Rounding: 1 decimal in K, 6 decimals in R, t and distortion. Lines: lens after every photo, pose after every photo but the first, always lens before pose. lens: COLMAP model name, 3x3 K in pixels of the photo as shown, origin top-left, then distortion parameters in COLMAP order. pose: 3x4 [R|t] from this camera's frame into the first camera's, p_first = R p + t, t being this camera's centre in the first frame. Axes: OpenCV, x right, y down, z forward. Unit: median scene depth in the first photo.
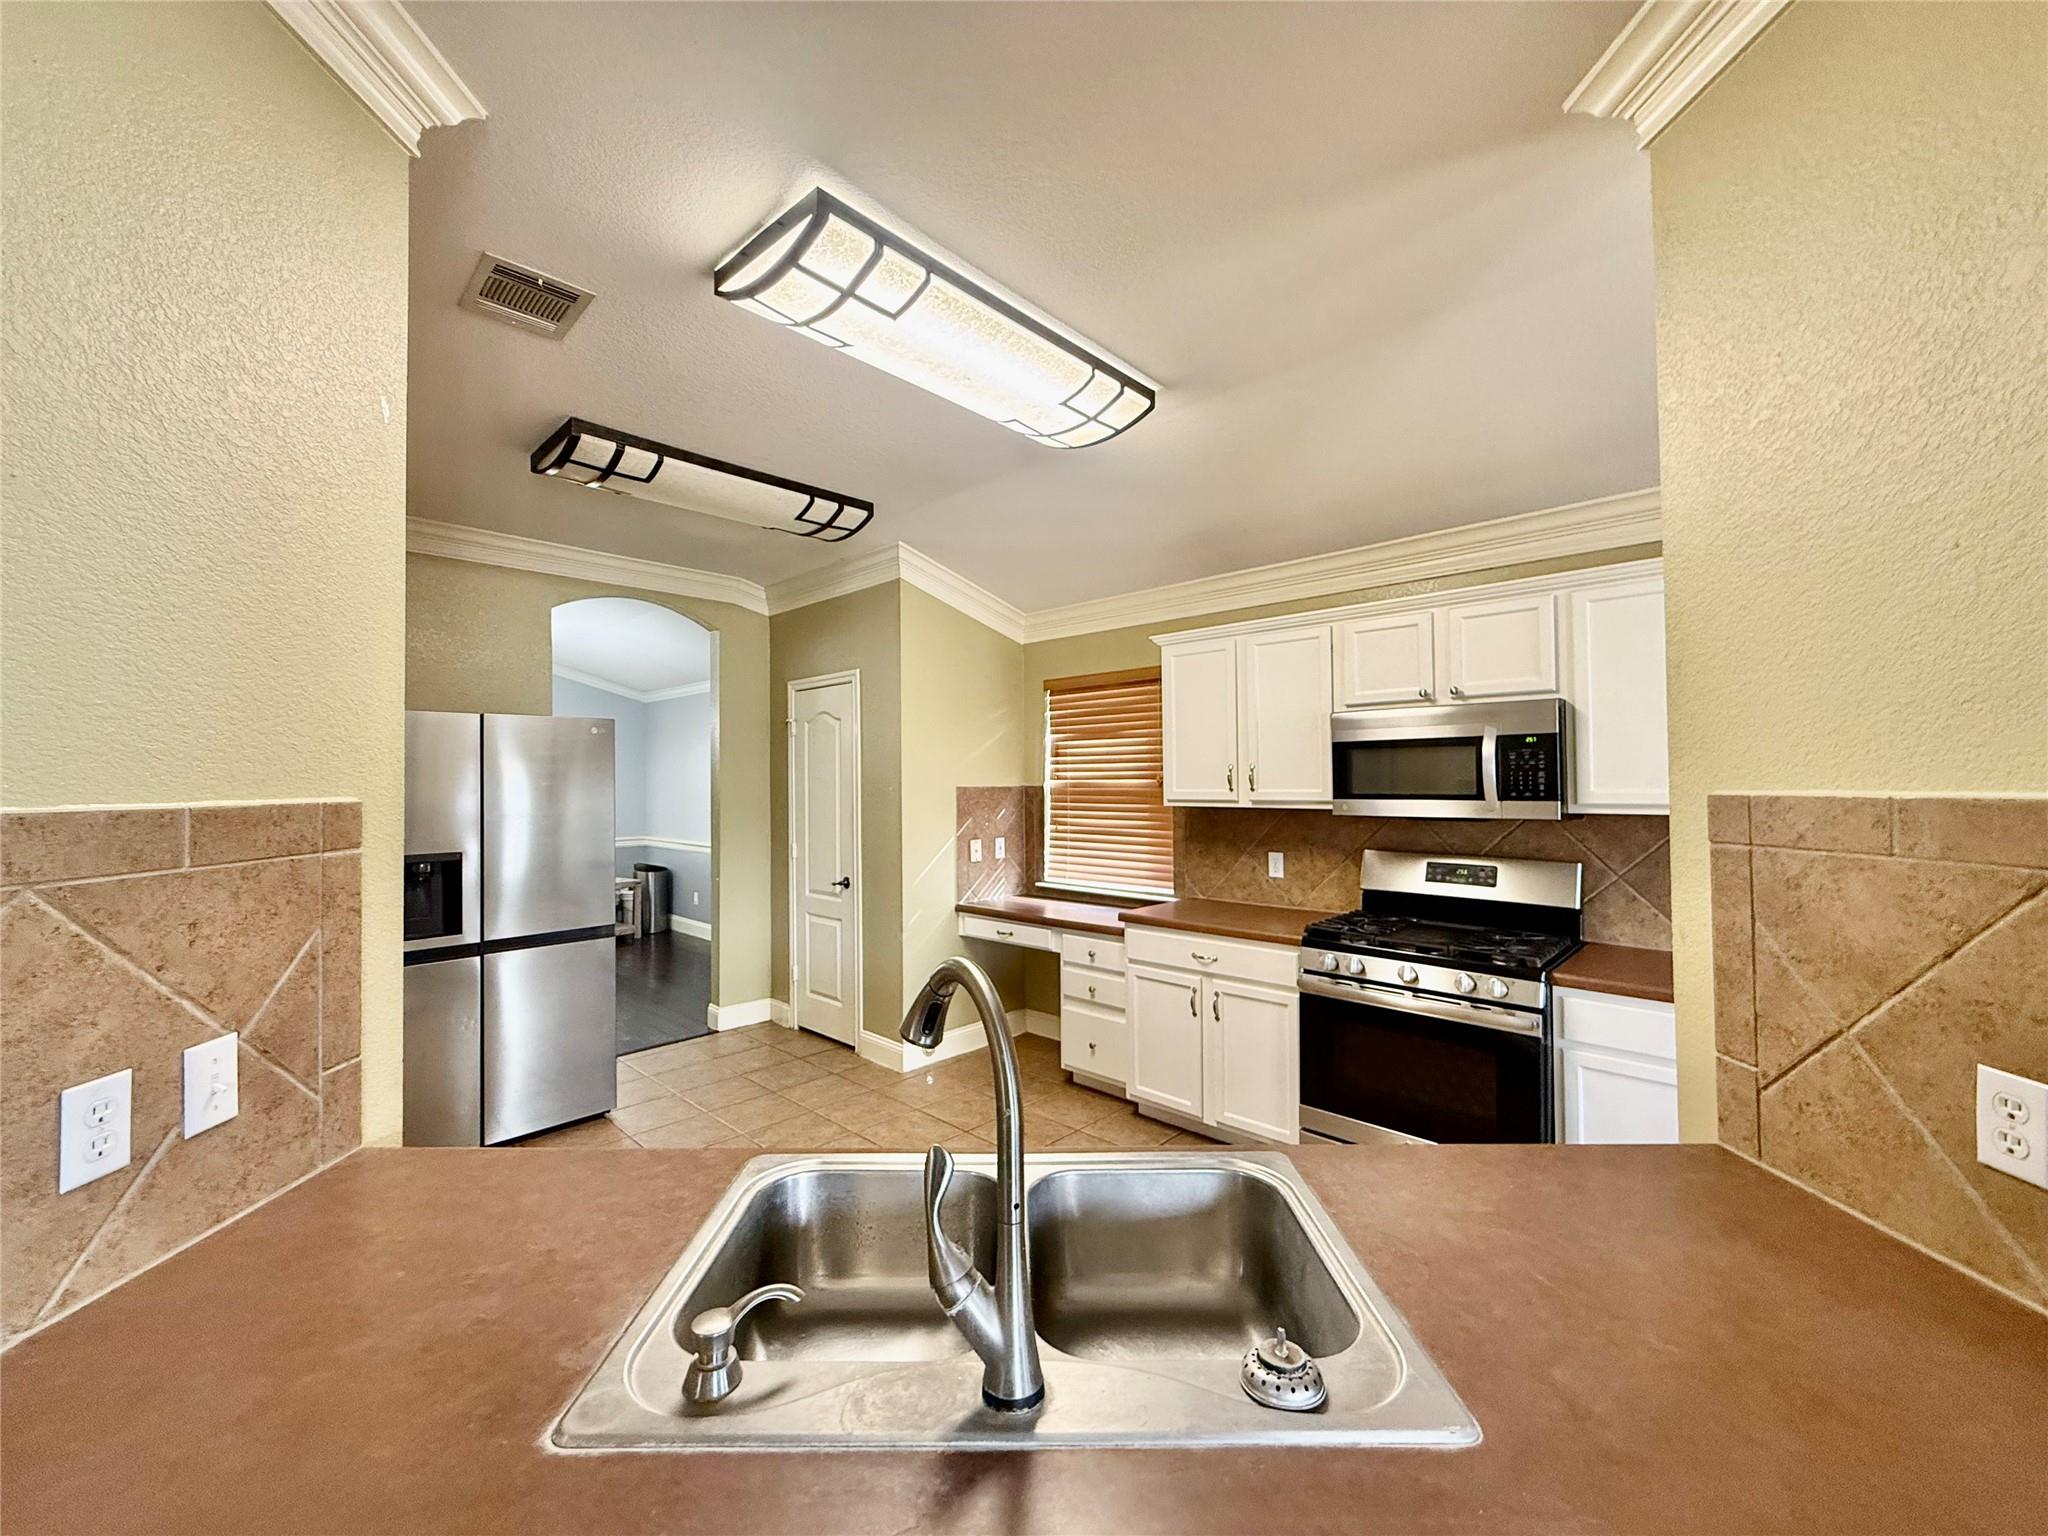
lens RADIAL K [[814.6, 0, 1019.0], [0, 814.6, 764.0], [0, 0, 1]] dist [0.000361, -0.000544]
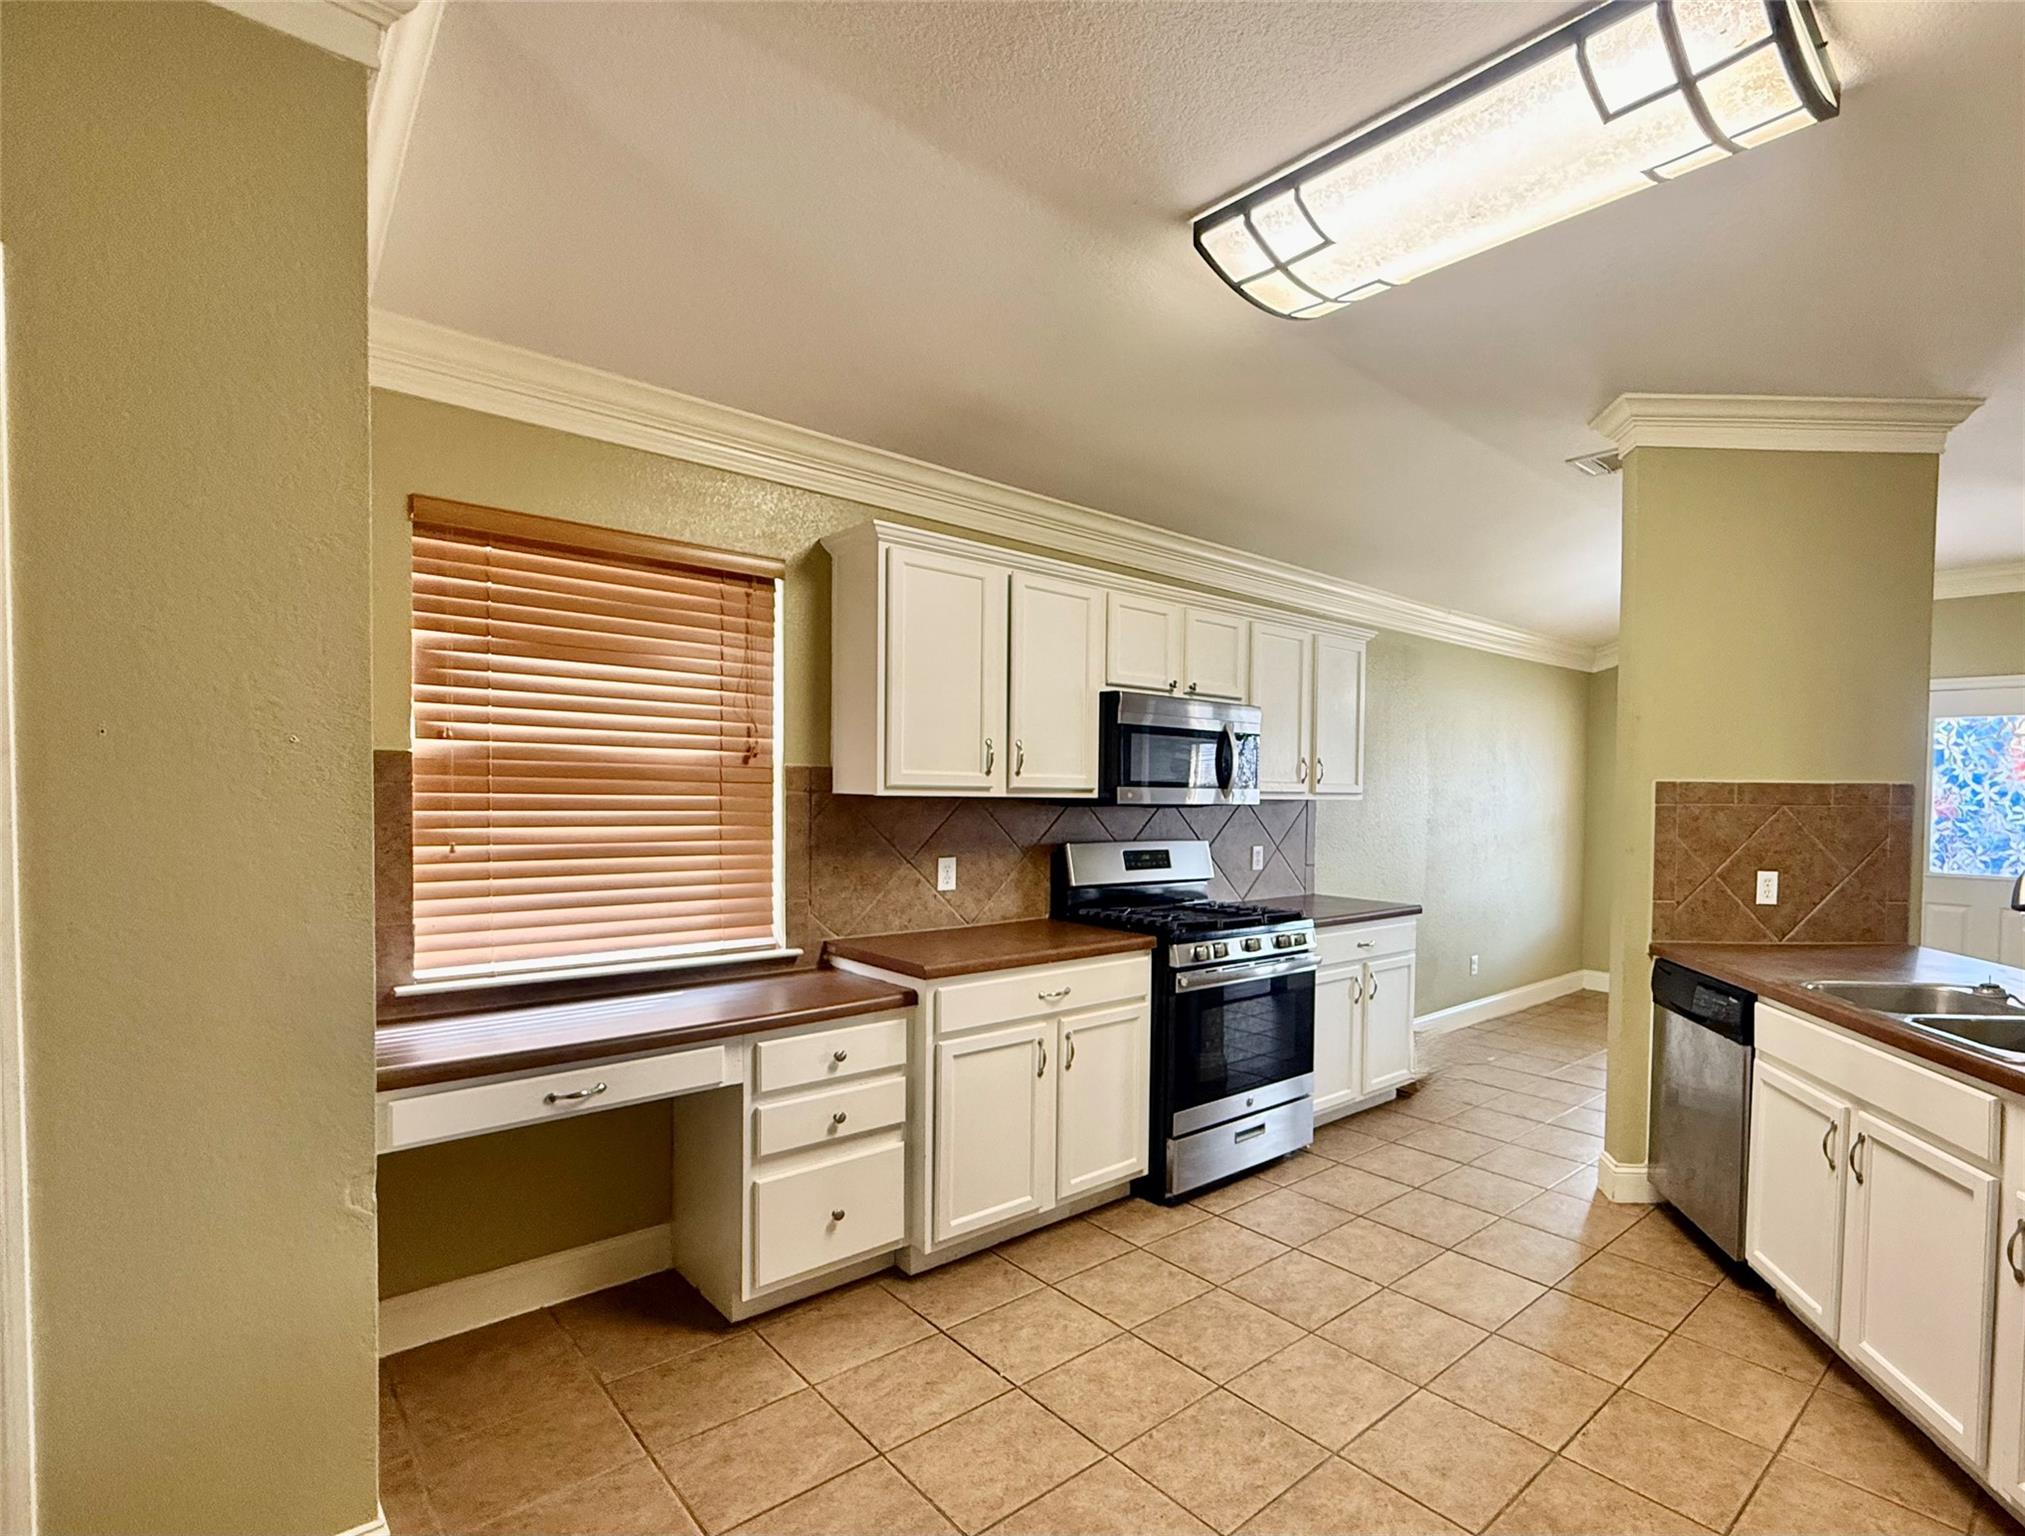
lens RADIAL K [[999.2, 0, 1226.5], [0, 999.2, 830.6], [0, 0, 1]] dist [-0.000289, 0.000022]
pose [[-0.015908, -0.031237, 0.999385, -0.631549], [-0.038198, 0.998801, 0.030611, 0.046665], [-0.999144, -0.037687, -0.017082, 0.780309]]
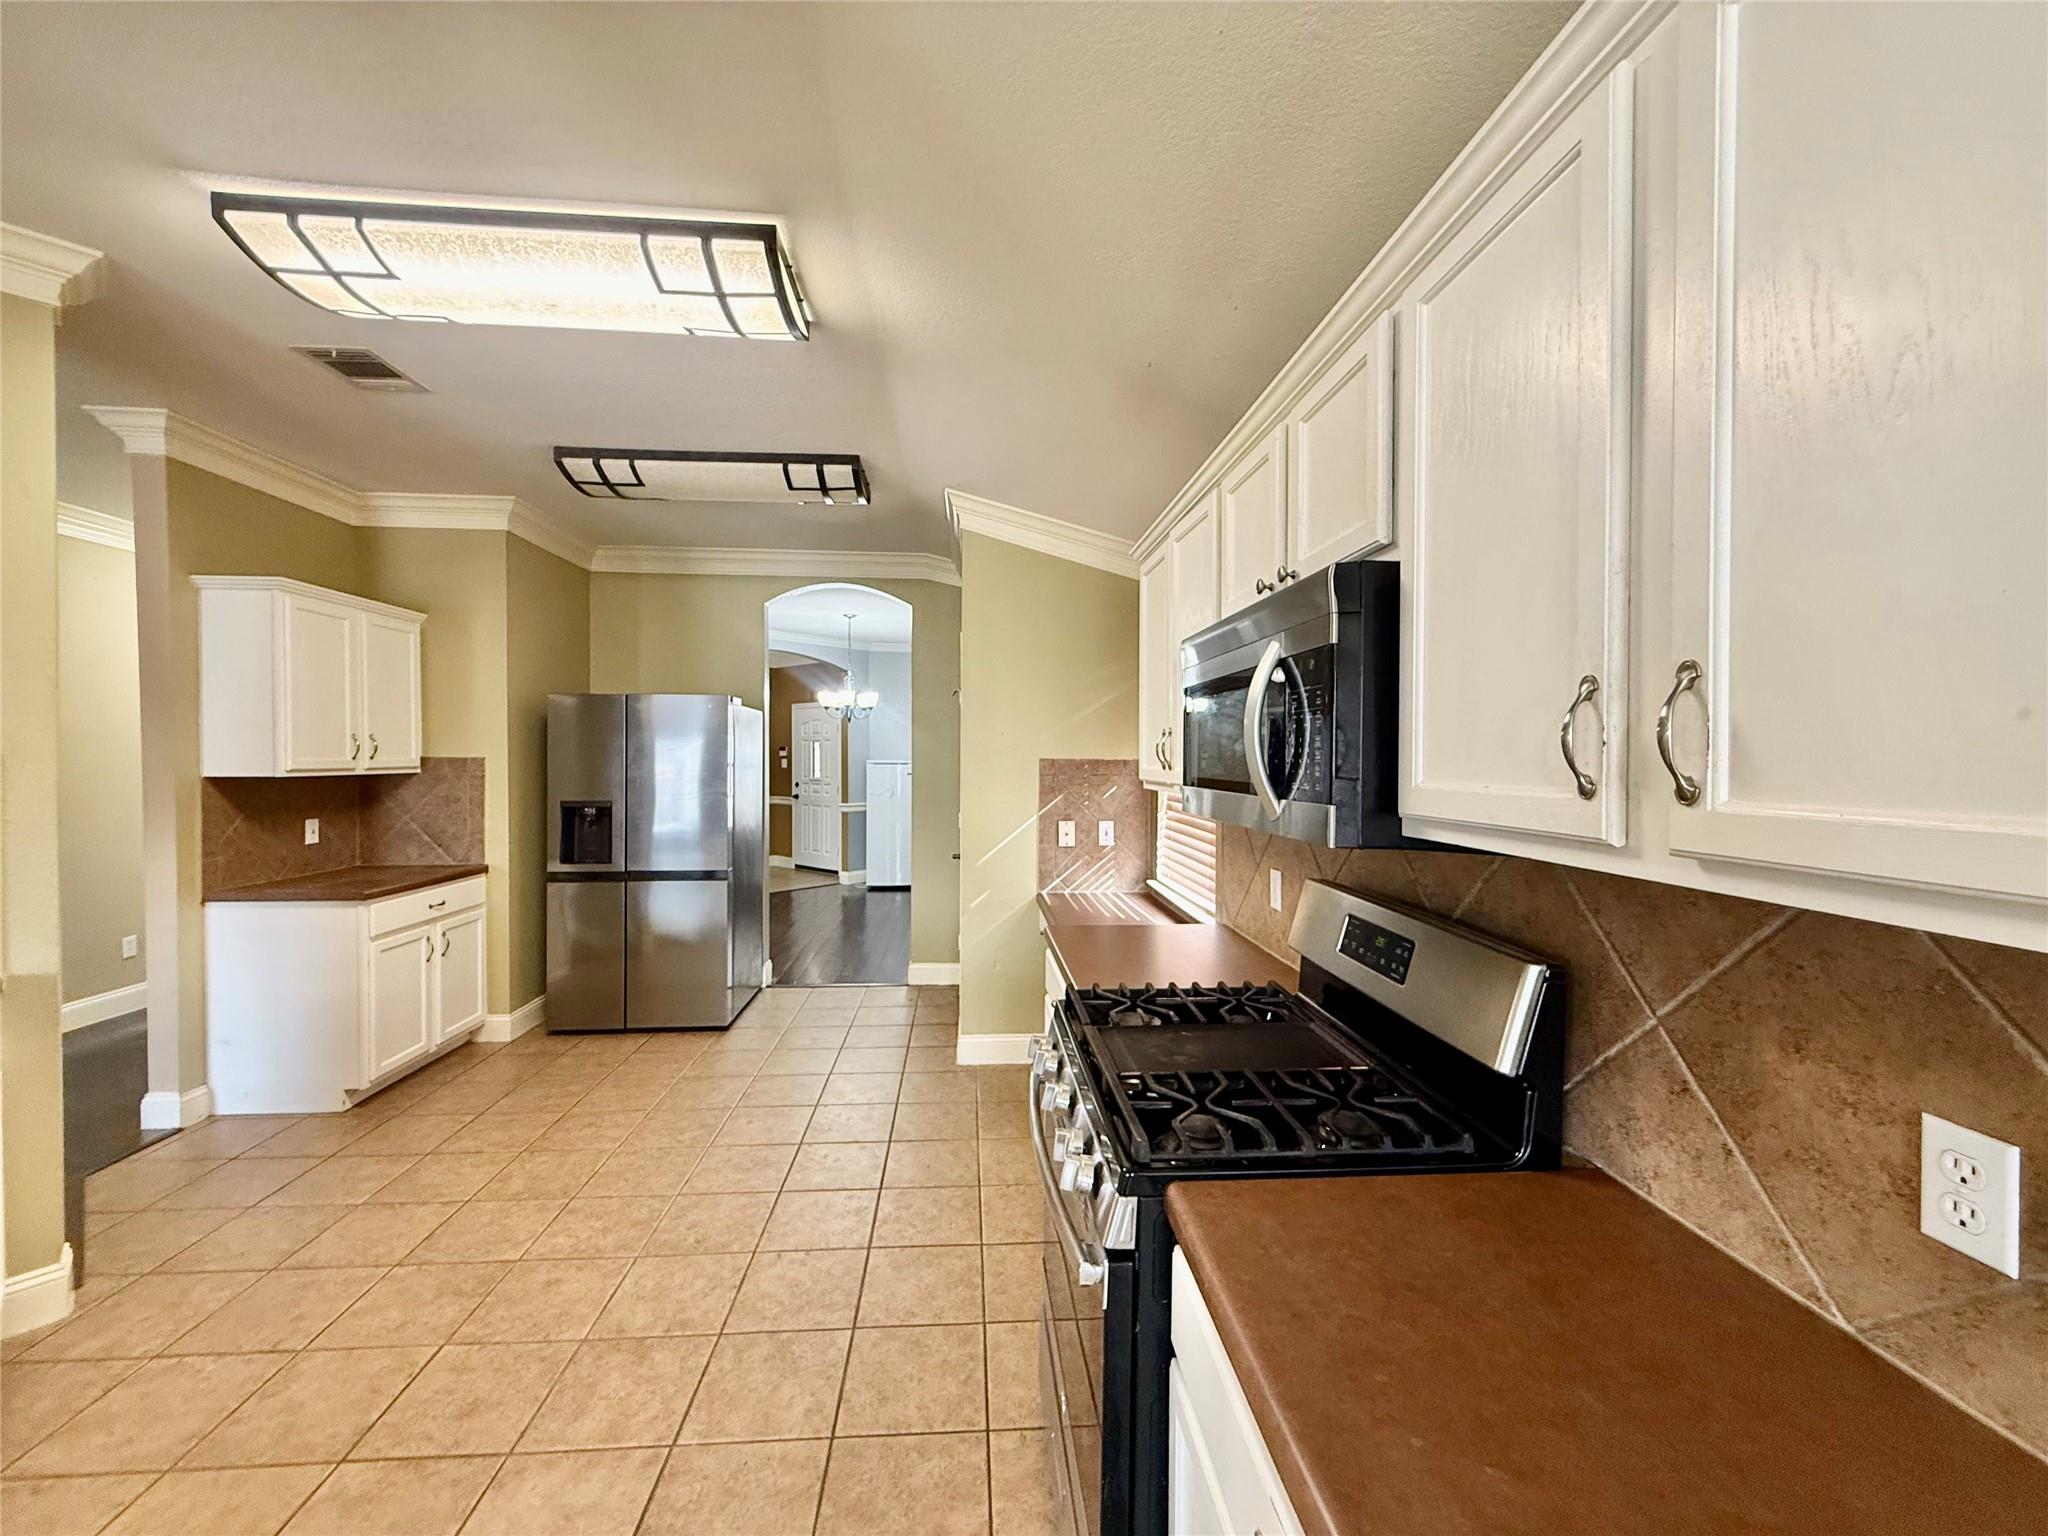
lens RADIAL K [[814.6, 0, 1019.0], [0, 814.6, 764.0], [0, 0, 1]] dist [0.000361, -0.000544]
pose [[0.743947, 0.019840, -0.667944, 0.601631], [0.001598, 0.999503, 0.031468, 0.007981], [0.668237, -0.024478, 0.743546, 0.419087]]
